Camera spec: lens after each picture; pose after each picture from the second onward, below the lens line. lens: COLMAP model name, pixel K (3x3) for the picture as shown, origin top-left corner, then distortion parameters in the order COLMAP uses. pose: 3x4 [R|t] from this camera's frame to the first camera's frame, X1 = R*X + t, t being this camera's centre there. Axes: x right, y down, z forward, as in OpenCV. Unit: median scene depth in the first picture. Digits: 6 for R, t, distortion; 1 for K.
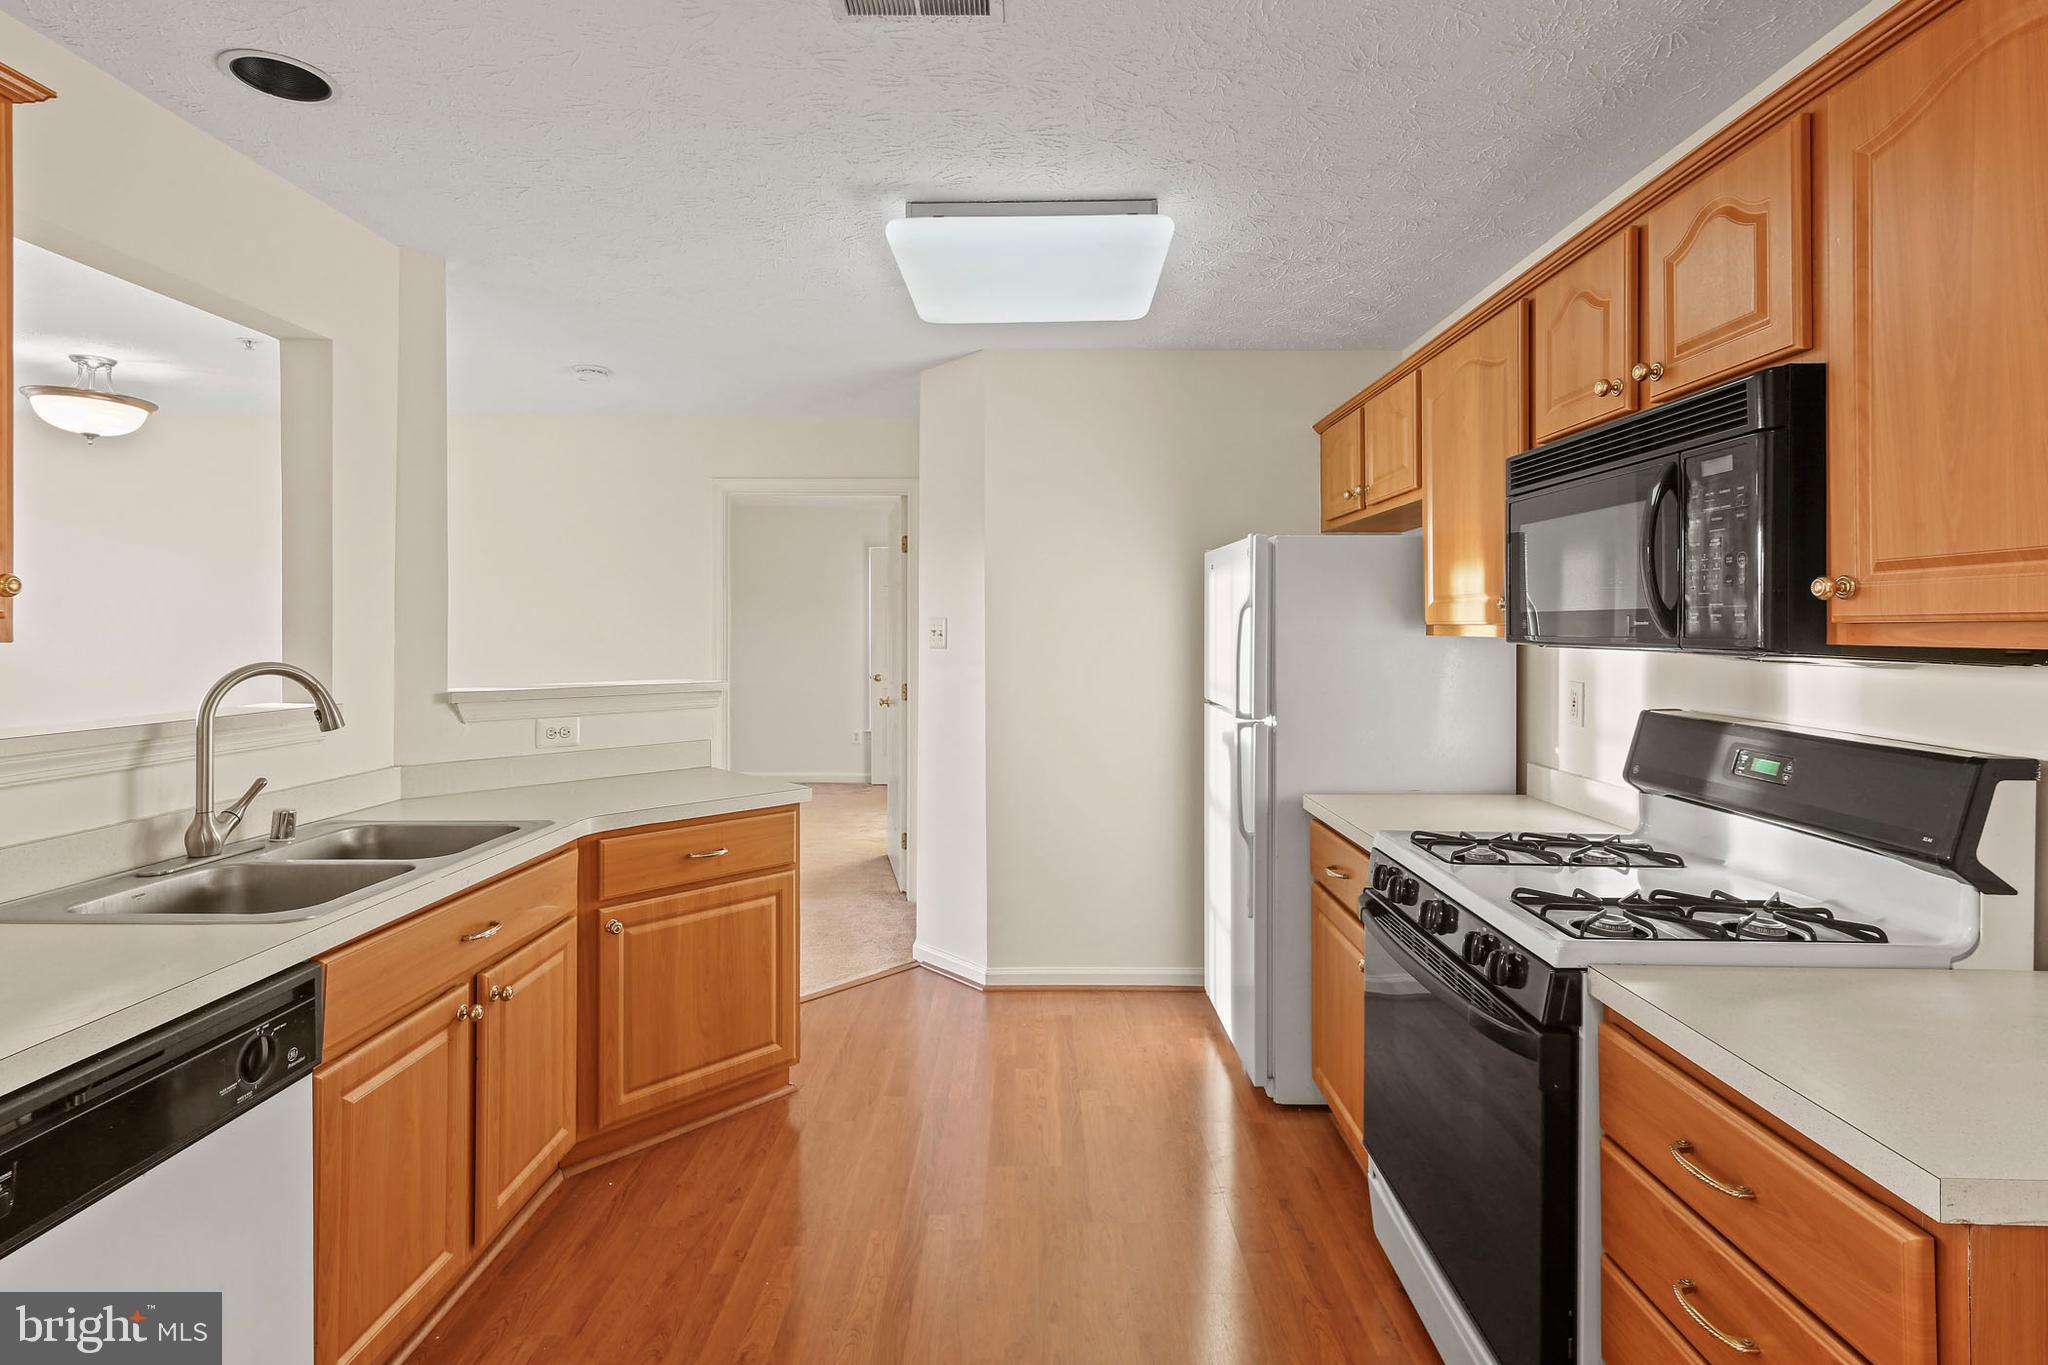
lens RADIAL K [[978.0, 0, 1035.9], [0, 978.0, 696.1], [0, 0, 1]] dist [0.024999, -0.008163]
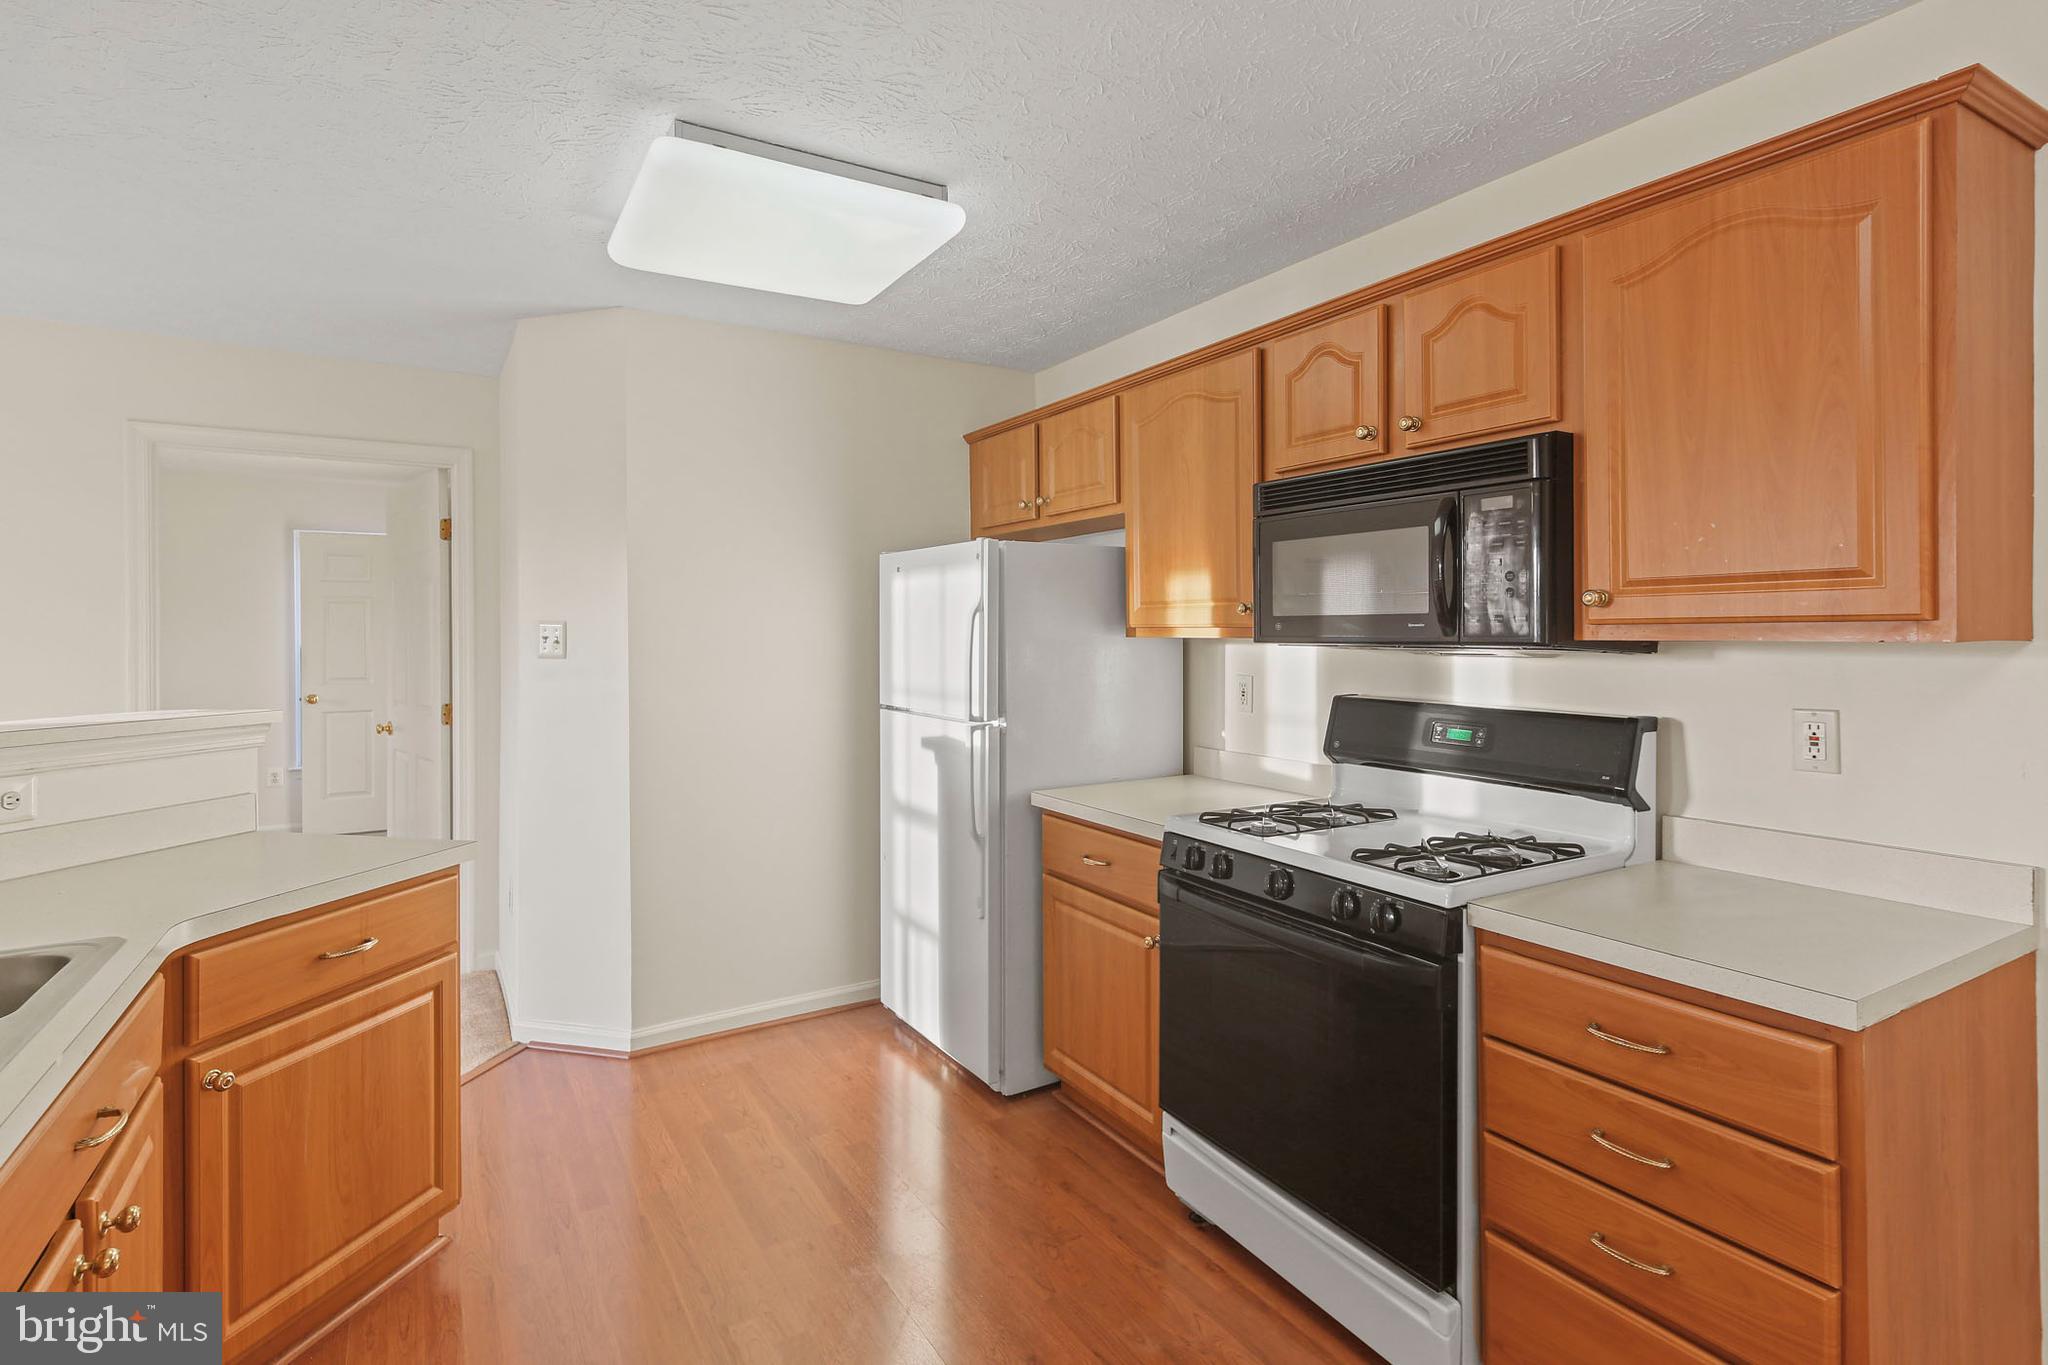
lens RADIAL K [[978.0, 0, 1035.9], [0, 978.0, 696.1], [0, 0, 1]] dist [0.024999, -0.008163]
pose [[0.852628, -0.039137, 0.521051, -0.323750], [0.041694, 0.999107, 0.006820, -0.009123], [-0.520853, 0.015910, 0.853498, 0.139639]]
